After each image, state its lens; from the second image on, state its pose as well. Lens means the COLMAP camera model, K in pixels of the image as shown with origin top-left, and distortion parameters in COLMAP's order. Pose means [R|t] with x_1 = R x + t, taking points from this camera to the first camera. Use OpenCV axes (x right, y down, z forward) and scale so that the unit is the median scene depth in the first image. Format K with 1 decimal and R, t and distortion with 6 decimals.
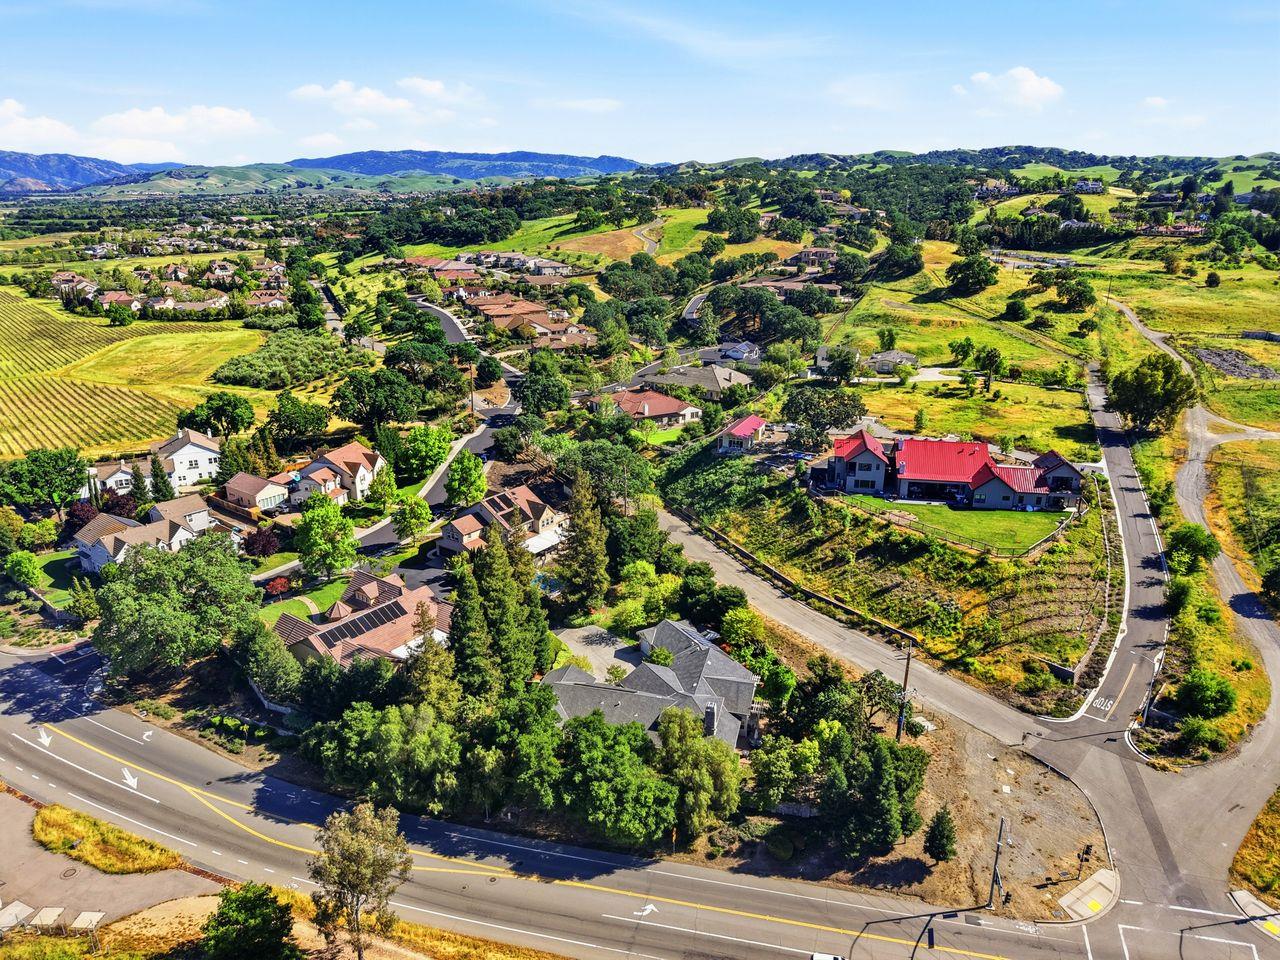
lens RADIAL K [[854.2, 0, 638.4], [0, 854.2, 480.4], [0, 0, 1]] dist [0.021447, -0.020269]
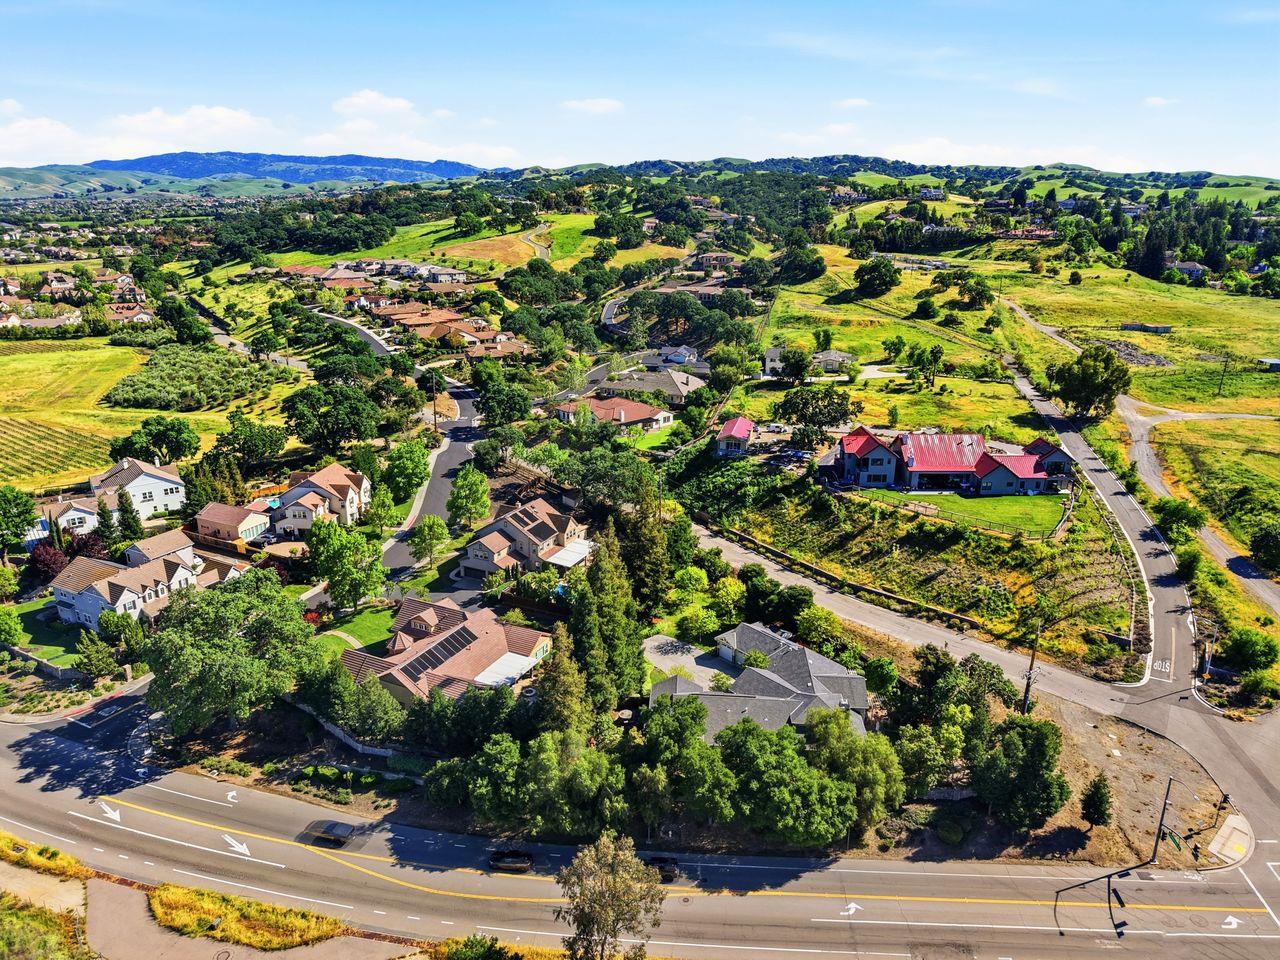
lens RADIAL K [[854.2, 0, 638.4], [0, 854.2, 480.4], [0, 0, 1]] dist [0.021447, -0.020269]
pose [[0.984206, -0.053785, 0.168661, -0.178607], [0.054738, 0.998500, -0.001004, -0.007175], [-0.168354, 0.010220, 0.985674, 0.019488]]
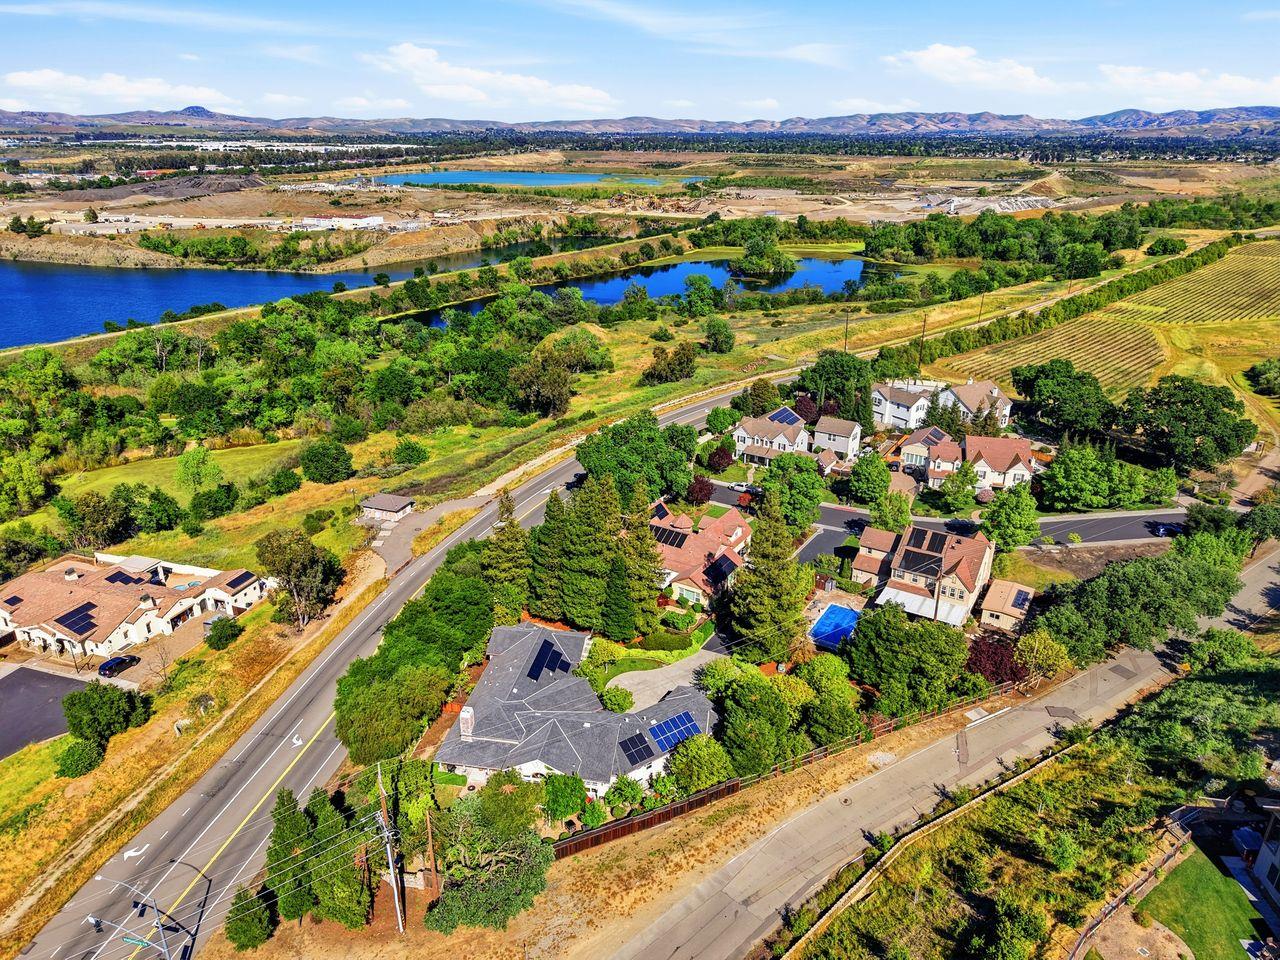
lens RADIAL K [[854.2, 0, 638.4], [0, 854.2, 480.4], [0, 0, 1]] dist [0.021447, -0.020269]
pose [[0.081471, 0.370401, -0.925292, 0.492948], [-0.319607, 0.889060, 0.327756, -0.183336], [0.944041, 0.269027, 0.190815, 0.529688]]
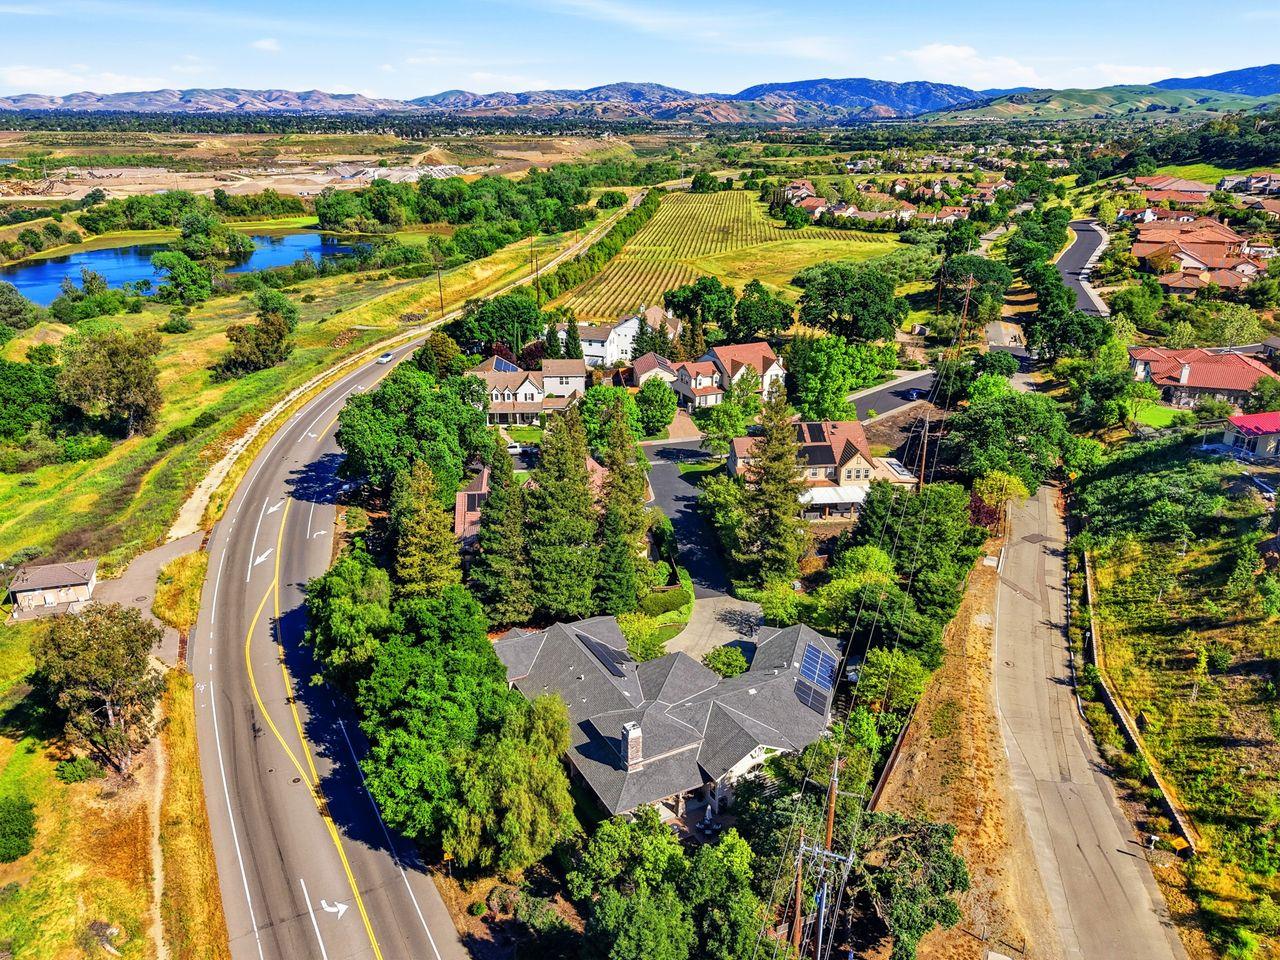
lens RADIAL K [[963.9, 0, 638.4], [0, 963.9, 478.6], [0, 0, 1]] dist [0.015349, -0.012557]
pose [[0.676044, 0.257570, -0.690378, 0.309056], [-0.236245, 0.963223, 0.128025, -0.007370], [0.697964, 0.076548, 0.712030, 0.266836]]
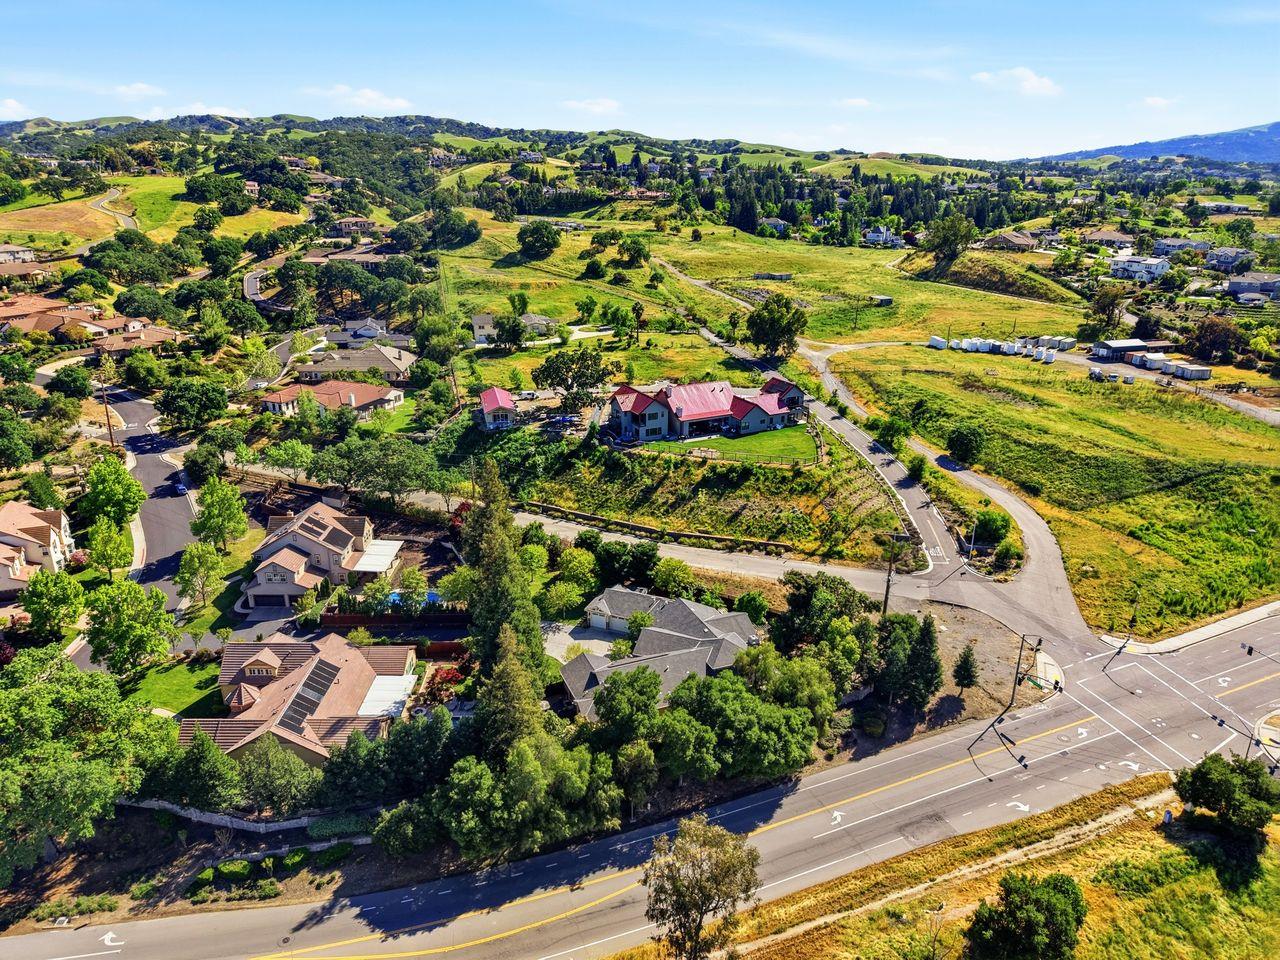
lens RADIAL K [[854.2, 0, 638.4], [0, 854.2, 480.4], [0, 0, 1]] dist [0.021447, -0.020269]
pose [[0.800332, -0.202999, 0.564145, -0.343453], [0.183911, 0.978697, 0.091262, -0.033691], [-0.570653, 0.030712, 0.820617, 0.105919]]
